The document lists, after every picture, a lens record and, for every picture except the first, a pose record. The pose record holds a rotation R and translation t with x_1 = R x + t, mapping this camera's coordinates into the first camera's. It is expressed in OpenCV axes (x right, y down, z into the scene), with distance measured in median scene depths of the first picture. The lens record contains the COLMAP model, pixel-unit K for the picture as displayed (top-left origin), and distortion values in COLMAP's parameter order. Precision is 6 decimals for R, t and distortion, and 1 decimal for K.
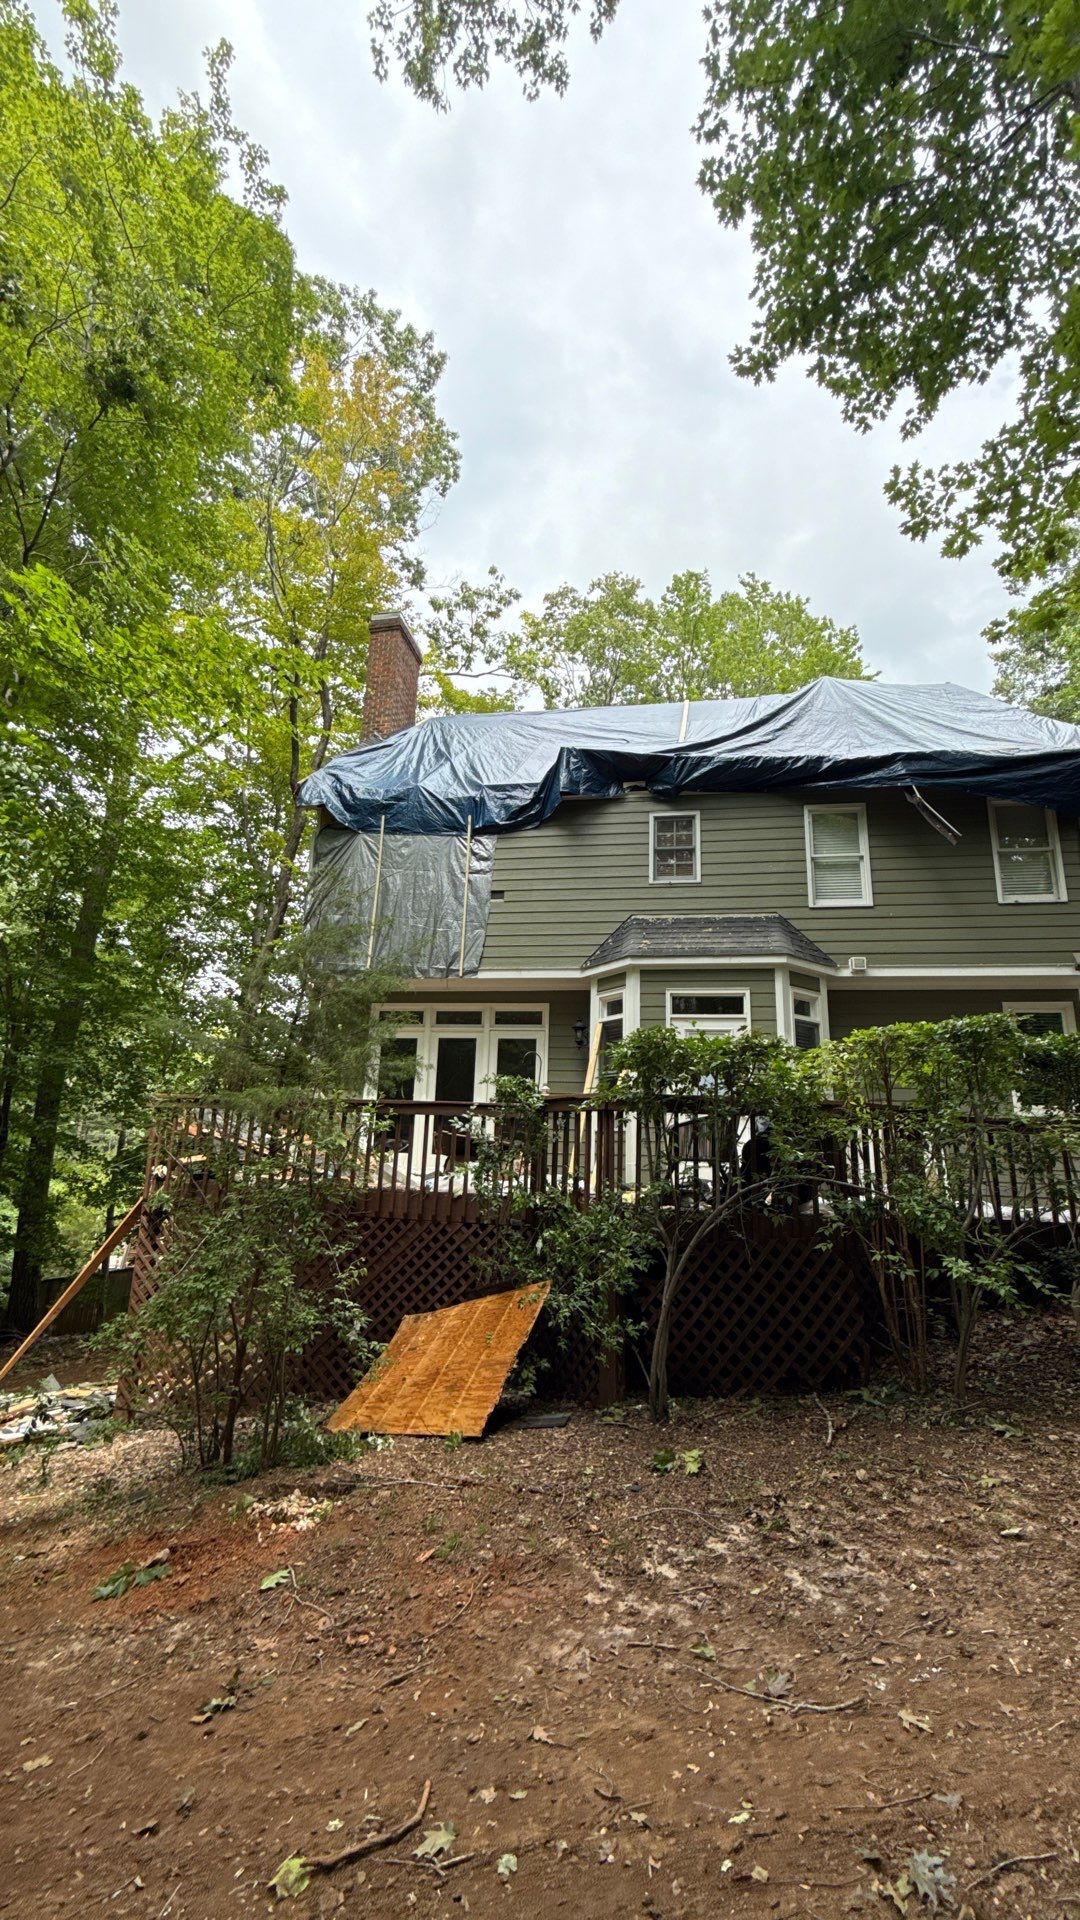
lens RADIAL K [[766.5, 0, 540.0], [0, 766.5, 960.0], [0, 0, 1]] dist [0.002335, -0.000315]
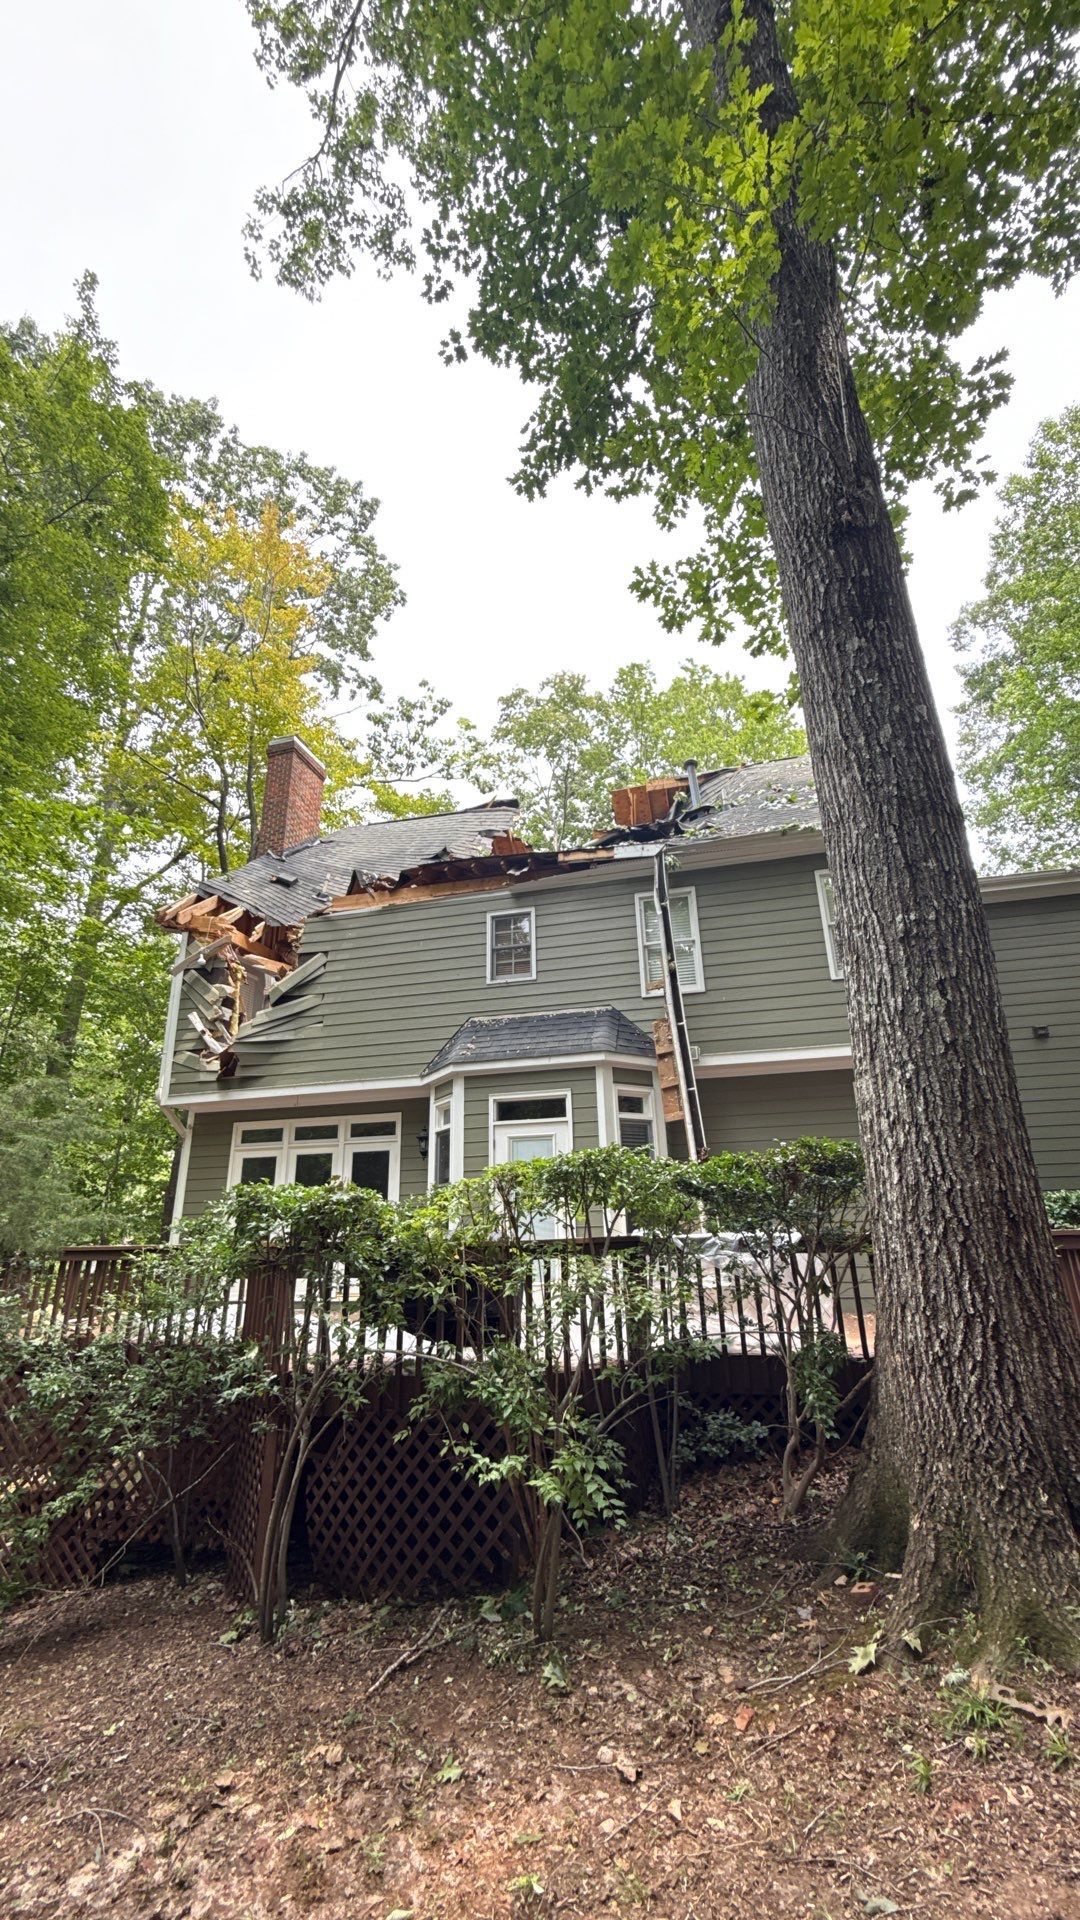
lens RADIAL K [[745.0, 0, 529.4], [0, 745.0, 965.1], [0, 0, 1]] dist [0.001653, -0.000024]
pose [[0.995280, -0.079461, -0.055715, 0.249243], [0.073939, 0.992728, -0.094999, -0.028401], [0.062858, 0.090431, 0.993917, 0.045182]]
